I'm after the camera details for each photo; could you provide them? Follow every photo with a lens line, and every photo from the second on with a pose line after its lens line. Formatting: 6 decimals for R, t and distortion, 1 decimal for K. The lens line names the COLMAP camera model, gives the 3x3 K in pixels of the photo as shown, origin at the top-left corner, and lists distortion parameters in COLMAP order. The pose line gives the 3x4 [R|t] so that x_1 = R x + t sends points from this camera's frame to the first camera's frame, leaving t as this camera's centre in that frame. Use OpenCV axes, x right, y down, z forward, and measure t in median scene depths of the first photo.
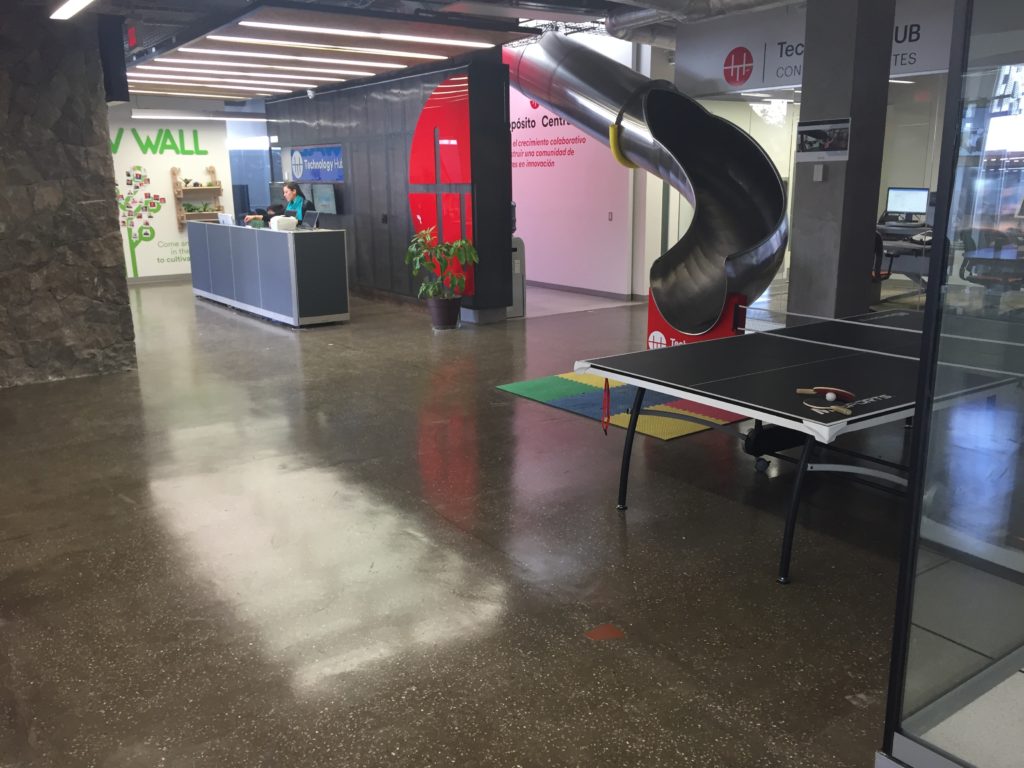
lens RADIAL K [[878.0, 0, 514.1], [0, 878.0, 376.8], [0, 0, 1]] dist [0.092606, -0.143220]
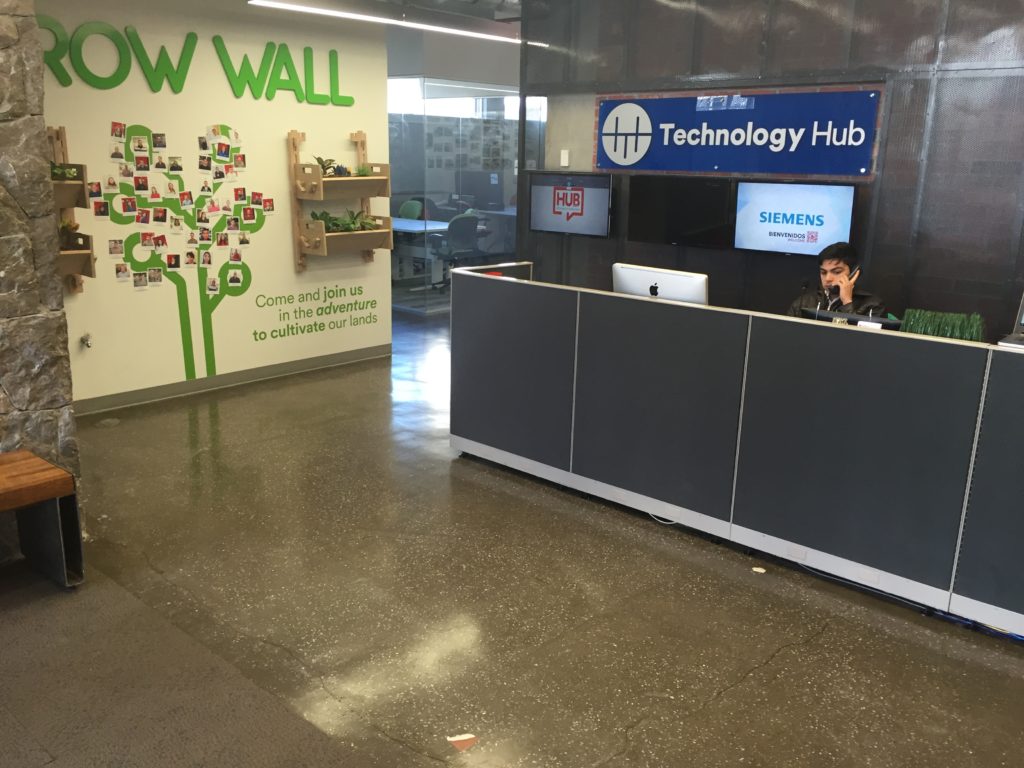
lens RADIAL K [[878.0, 0, 514.1], [0, 878.0, 376.8], [0, 0, 1]] dist [0.092606, -0.143220]
pose [[0.982305, -0.016479, 0.186561, -0.359805], [0.012111, 0.999626, 0.024533, -0.121209], [-0.186895, -0.021839, 0.982137, 0.536347]]
